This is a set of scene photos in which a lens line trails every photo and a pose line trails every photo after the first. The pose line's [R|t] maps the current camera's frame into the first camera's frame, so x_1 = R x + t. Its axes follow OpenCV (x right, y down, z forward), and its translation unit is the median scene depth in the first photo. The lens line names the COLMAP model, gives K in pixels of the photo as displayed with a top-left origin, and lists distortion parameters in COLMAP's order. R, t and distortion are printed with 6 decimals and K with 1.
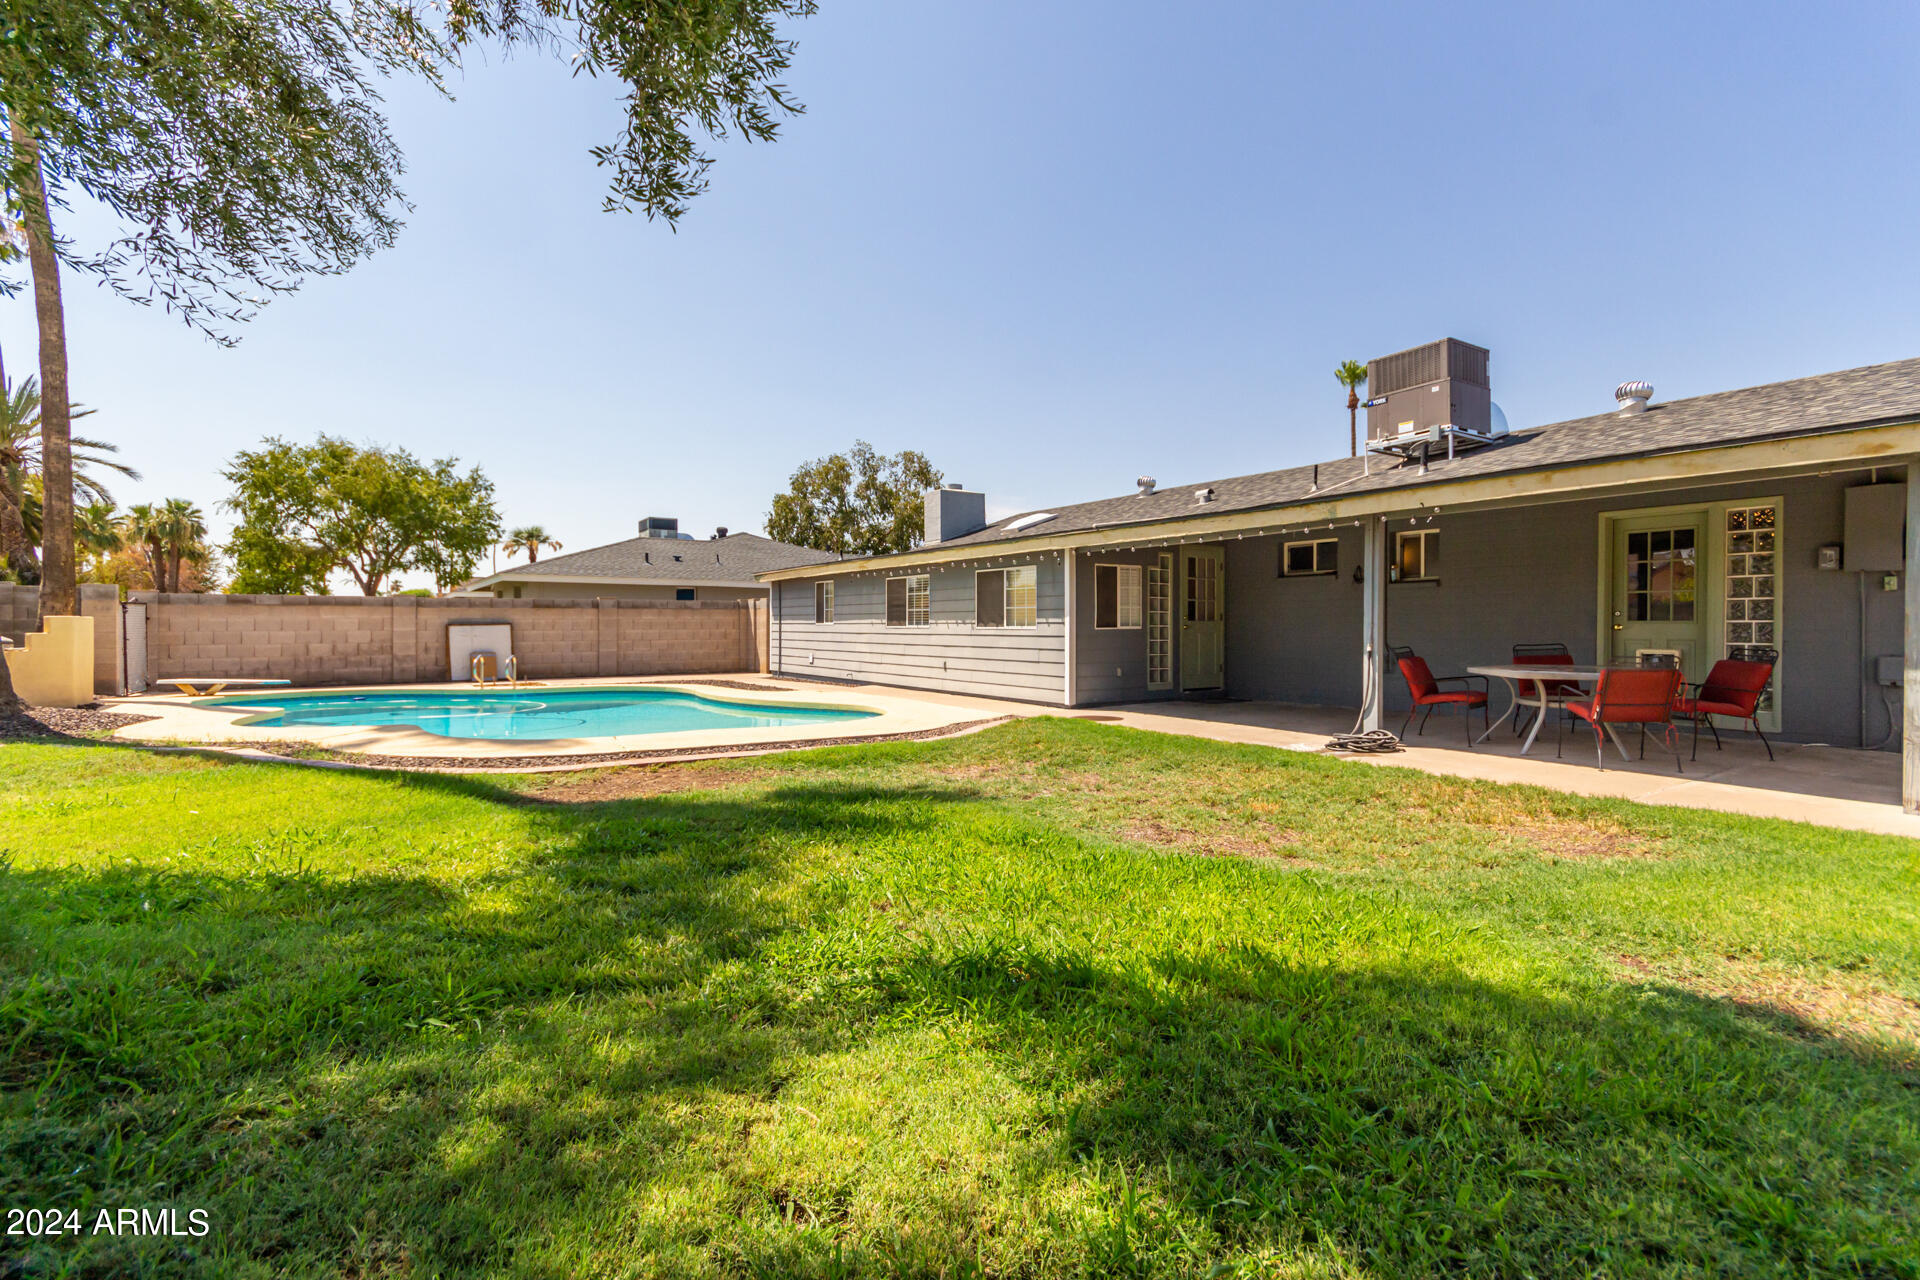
lens RADIAL K [[887.3, 0, 954.9], [0, 887.3, 629.7], [0, 0, 1]] dist [0.011259, -0.000886]
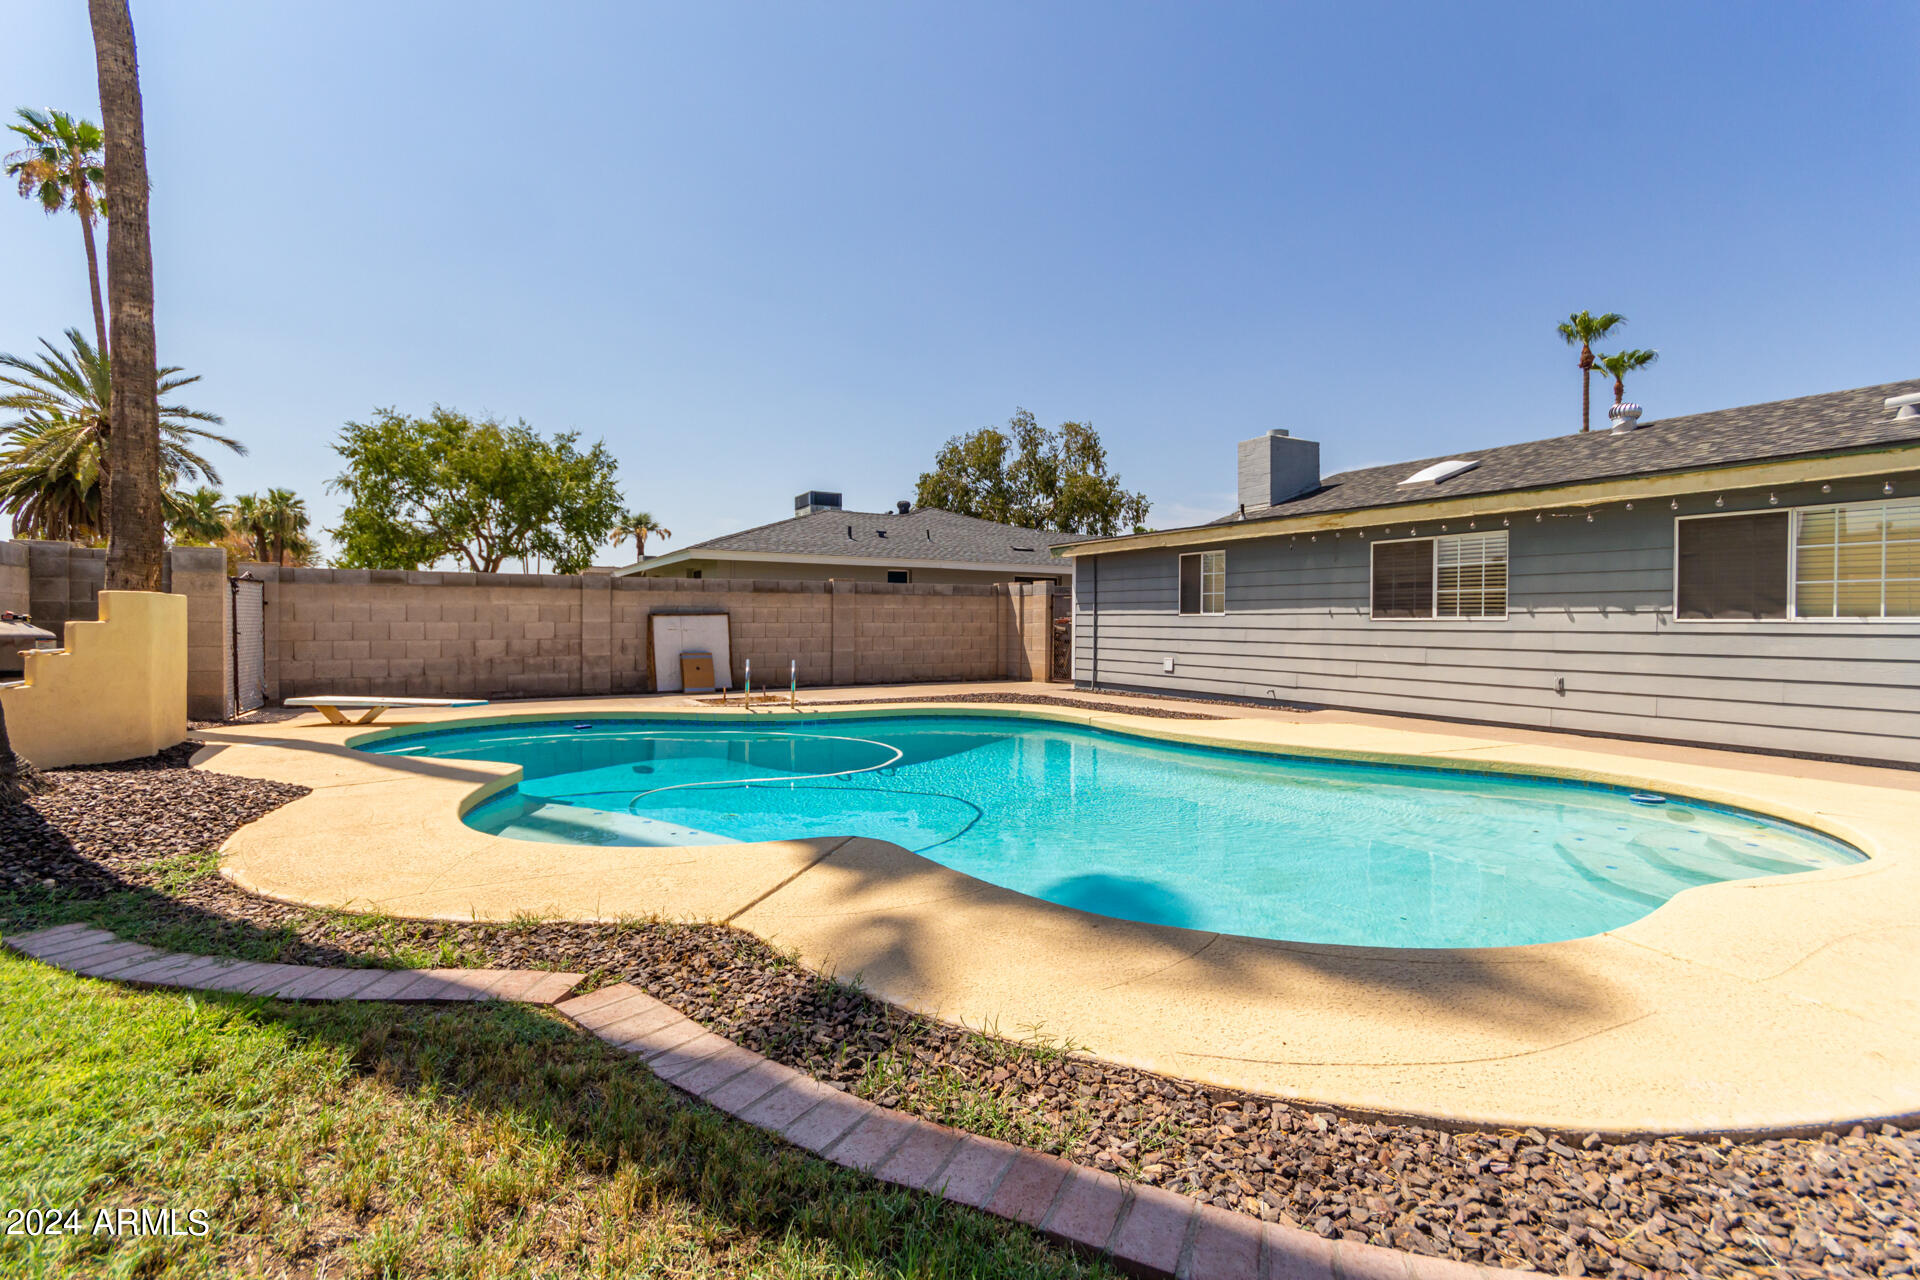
lens RADIAL K [[887.3, 0, 954.9], [0, 887.3, 629.7], [0, 0, 1]] dist [0.011259, -0.000886]
pose [[0.997823, 0.004834, -0.065778, -0.135847], [-0.004541, 0.999979, 0.004596, 0.001167], [0.065799, -0.004288, 0.997824, 0.144808]]
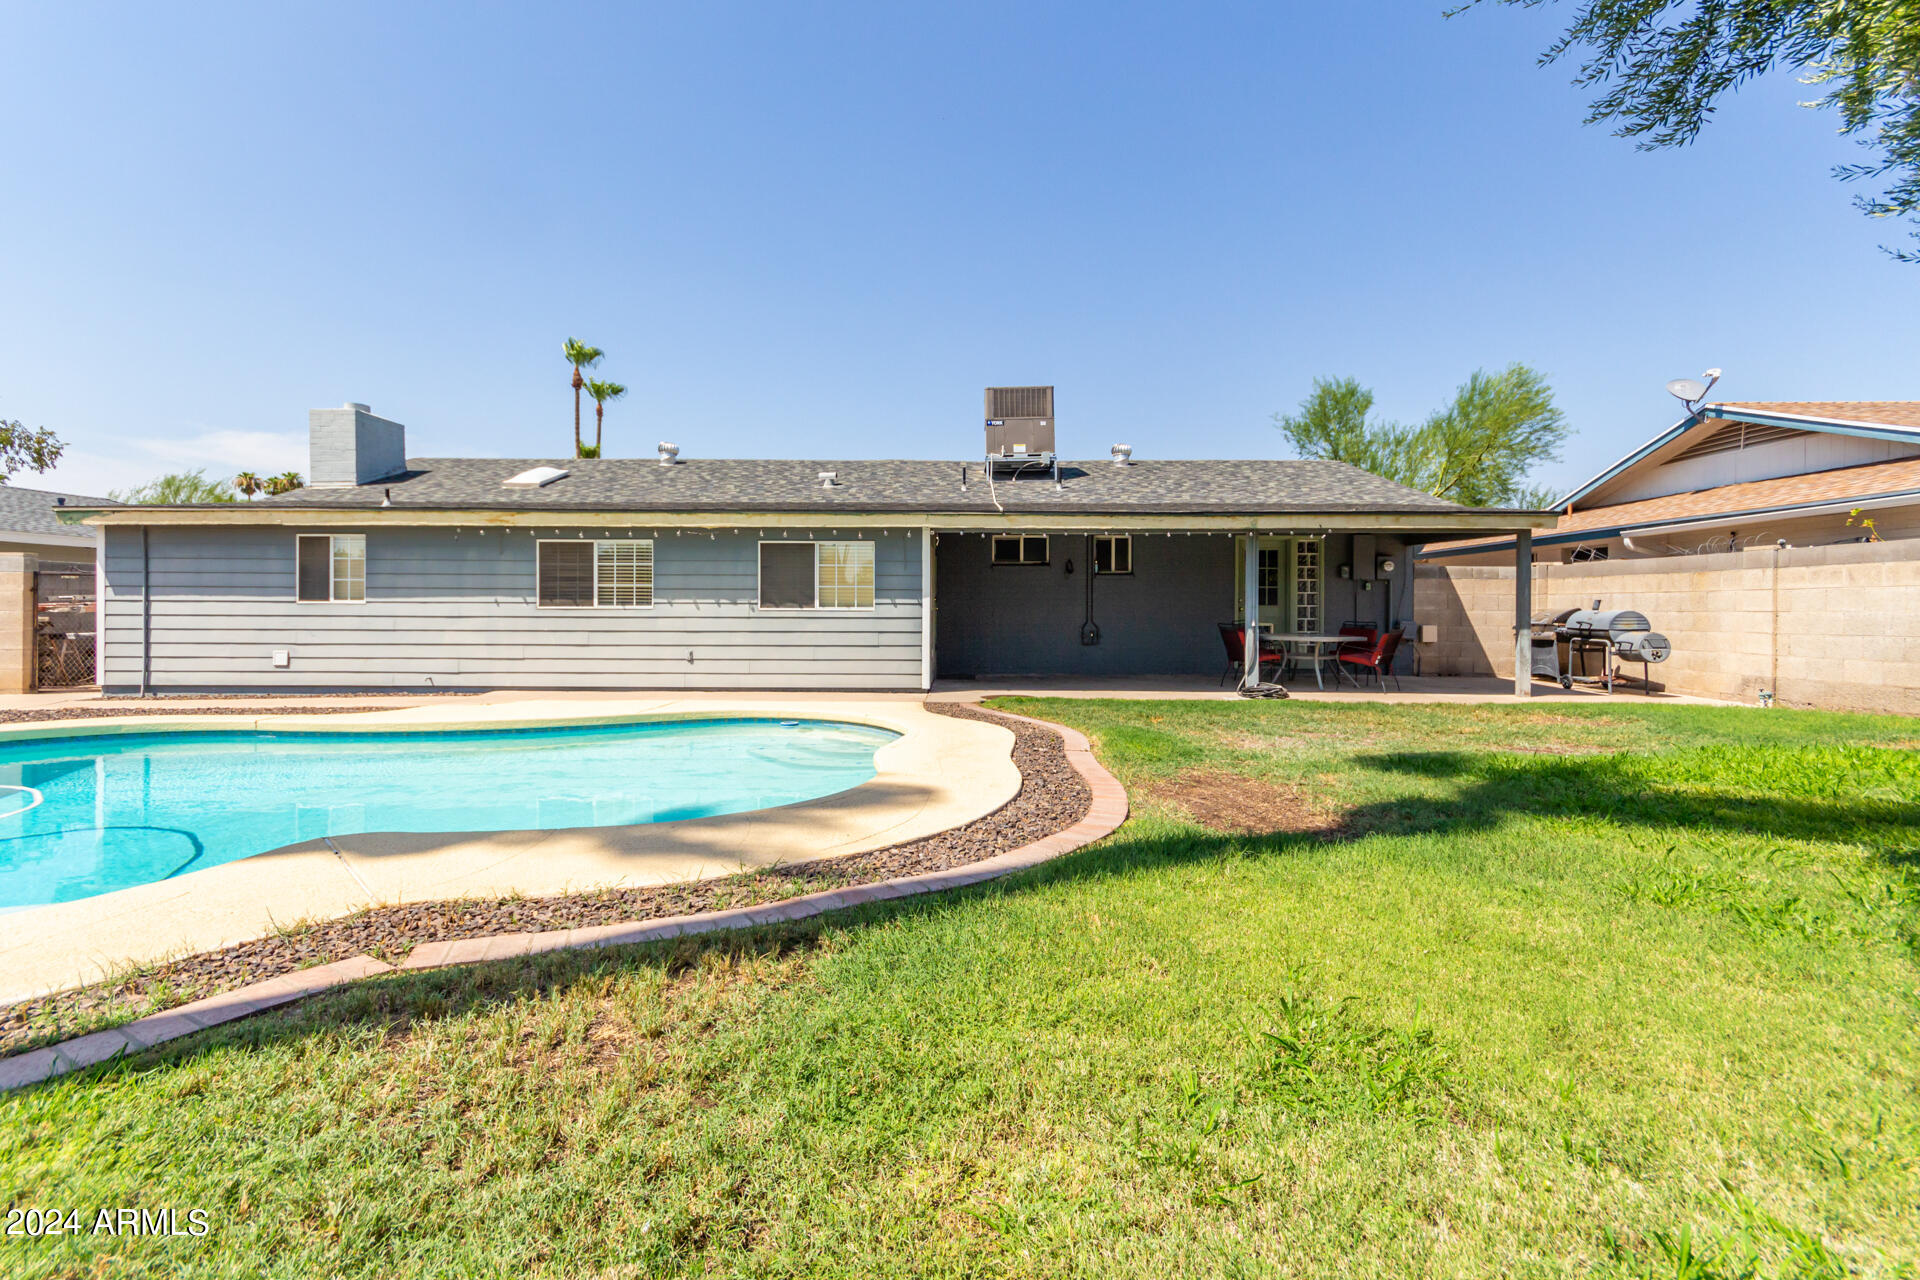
lens RADIAL K [[894.1, 0, 962.1], [0, 894.1, 610.9], [0, 0, 1]] dist [0.013947, 0.000182]
pose [[0.551315, 0.000765, 0.834297, -0.202078], [0.000843, 0.999999, -0.001475, 0.000409], [-0.834297, 0.001517, 0.551314, 0.130466]]
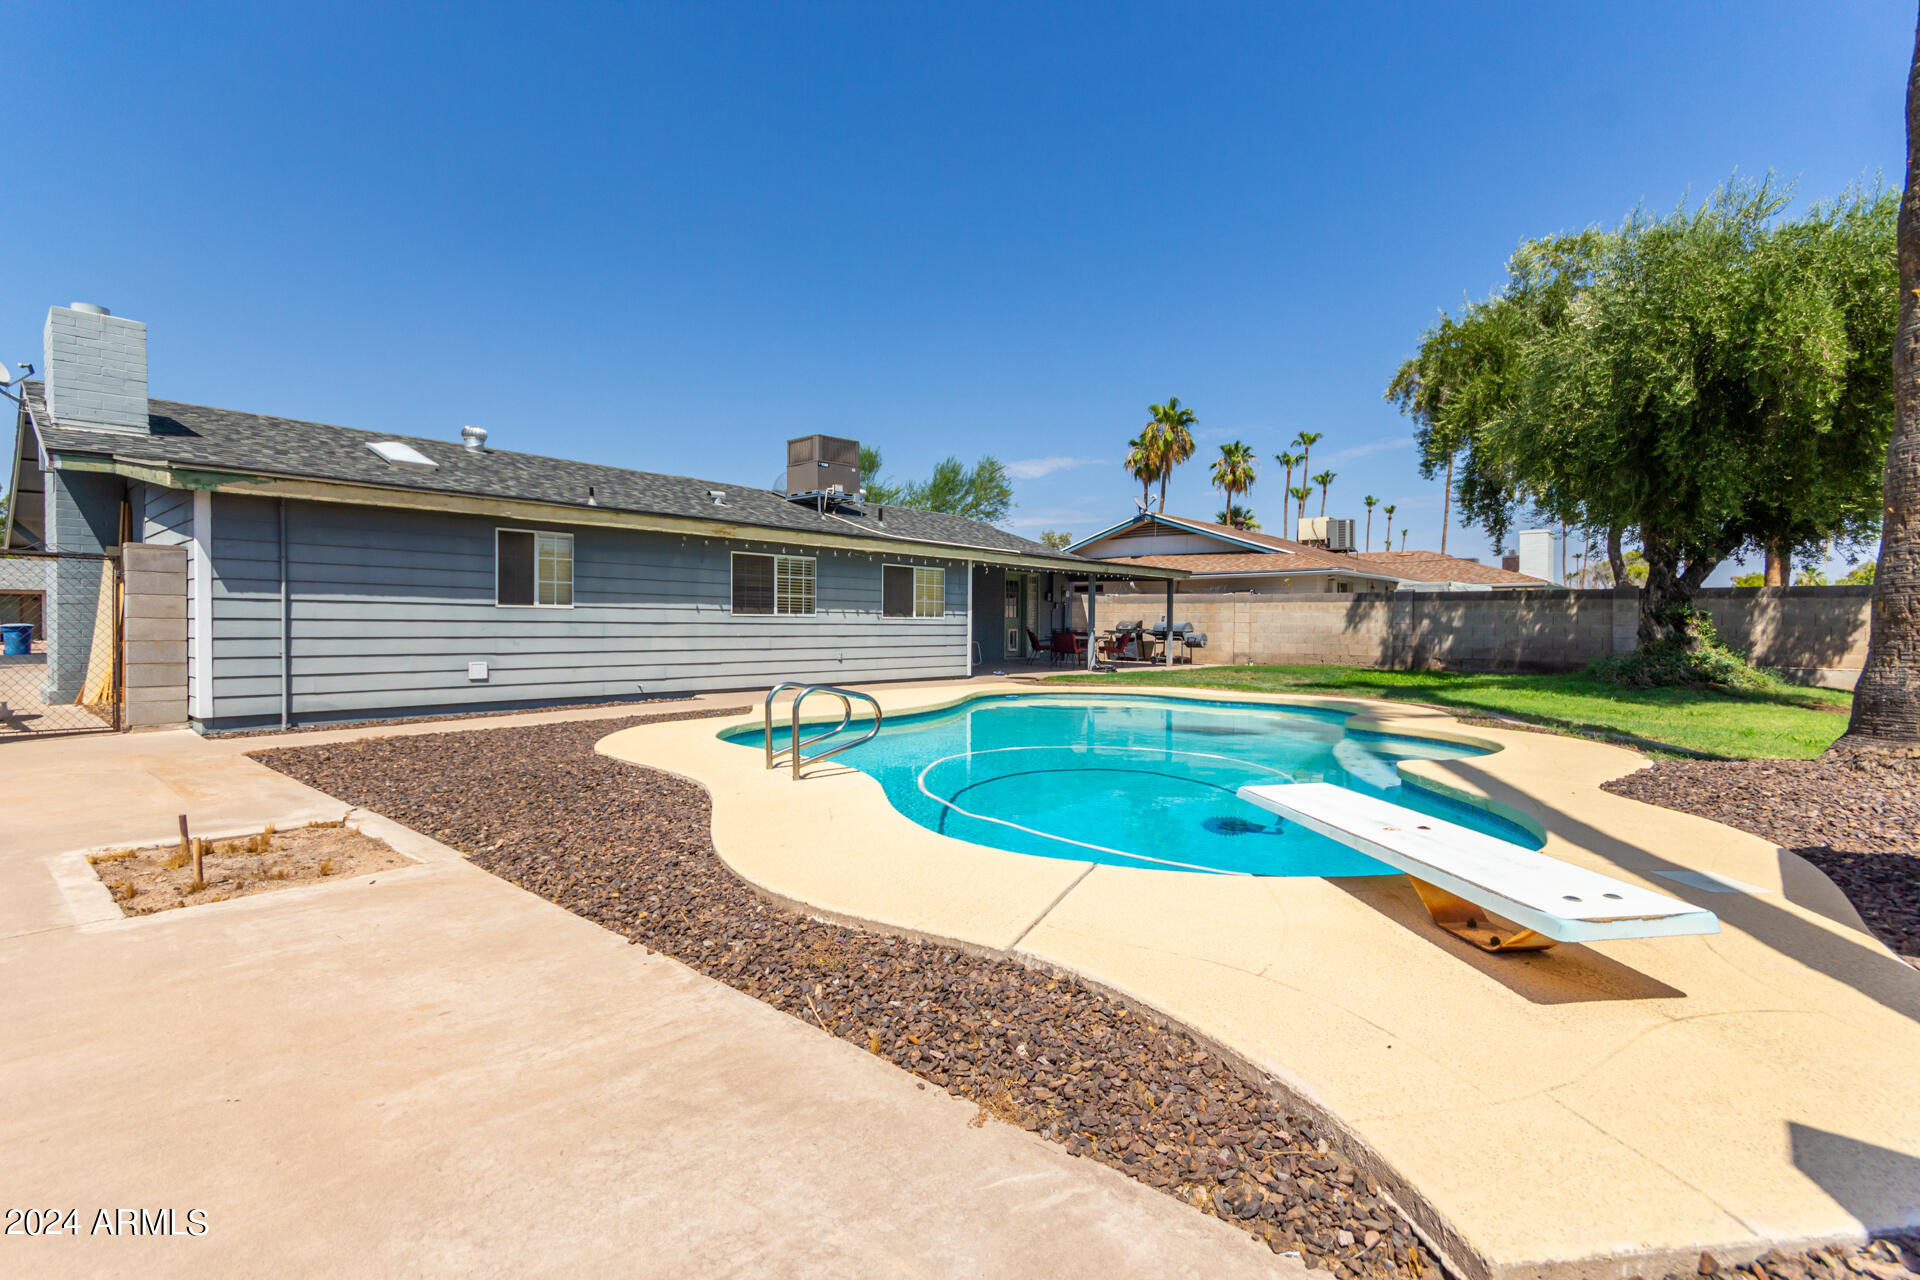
lens RADIAL K [[887.3, 0, 954.9], [0, 887.3, 629.7], [0, 0, 1]] dist [0.011259, -0.000886]
pose [[-0.257973, -0.009293, 0.966108, -0.356128], [-0.004309, 0.999955, 0.008468, 0.000995], [-0.966143, -0.001978, -0.258001, 0.416078]]
